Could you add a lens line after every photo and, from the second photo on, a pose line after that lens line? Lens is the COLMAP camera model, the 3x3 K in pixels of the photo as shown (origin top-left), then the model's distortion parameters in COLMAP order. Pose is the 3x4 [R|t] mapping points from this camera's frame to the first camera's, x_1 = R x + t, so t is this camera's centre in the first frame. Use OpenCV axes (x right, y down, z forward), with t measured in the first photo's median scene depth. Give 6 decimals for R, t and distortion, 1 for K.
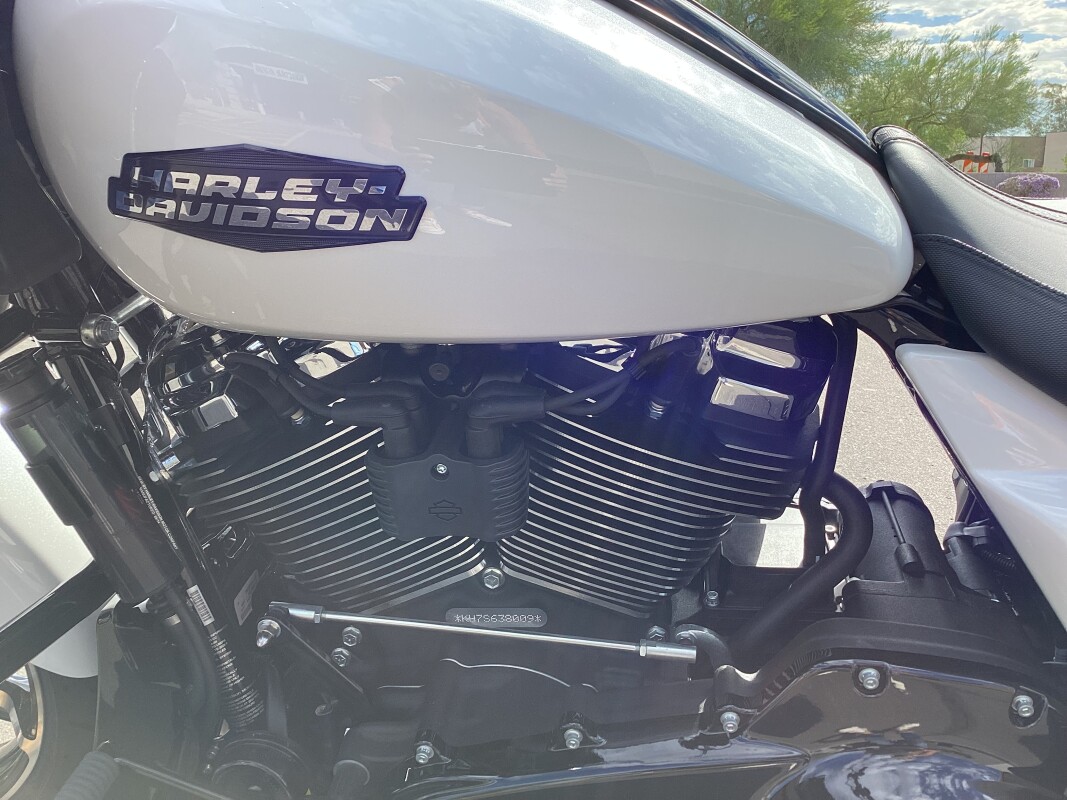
lens RADIAL K [[959.9, 0, 533.5], [0, 959.9, 400.0], [0, 0, 1]] dist [0.013988, 0.006360]
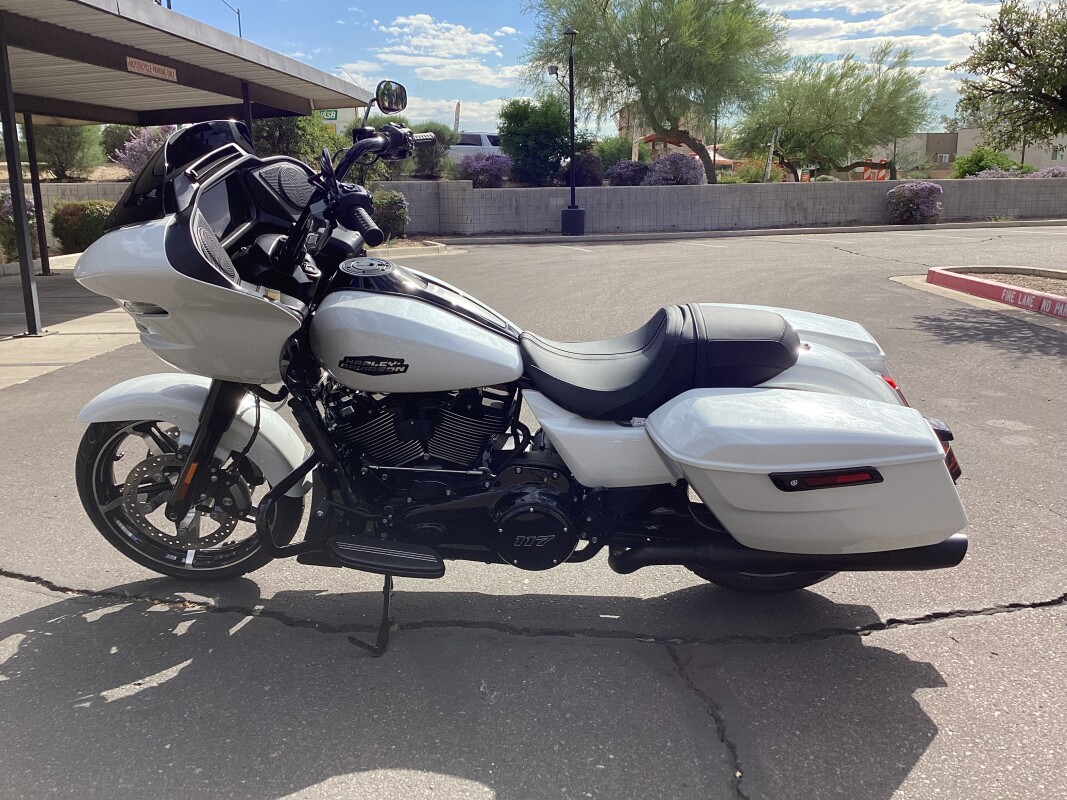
lens RADIAL K [[959.9, 0, 533.5], [0, 959.9, 400.0], [0, 0, 1]] dist [0.013988, 0.006360]
pose [[0.997853, -0.027409, 0.059485, 0.149273], [0.027215, 0.999621, 0.004070, -0.022961], [-0.059574, -0.002442, 0.998221, -2.608293]]
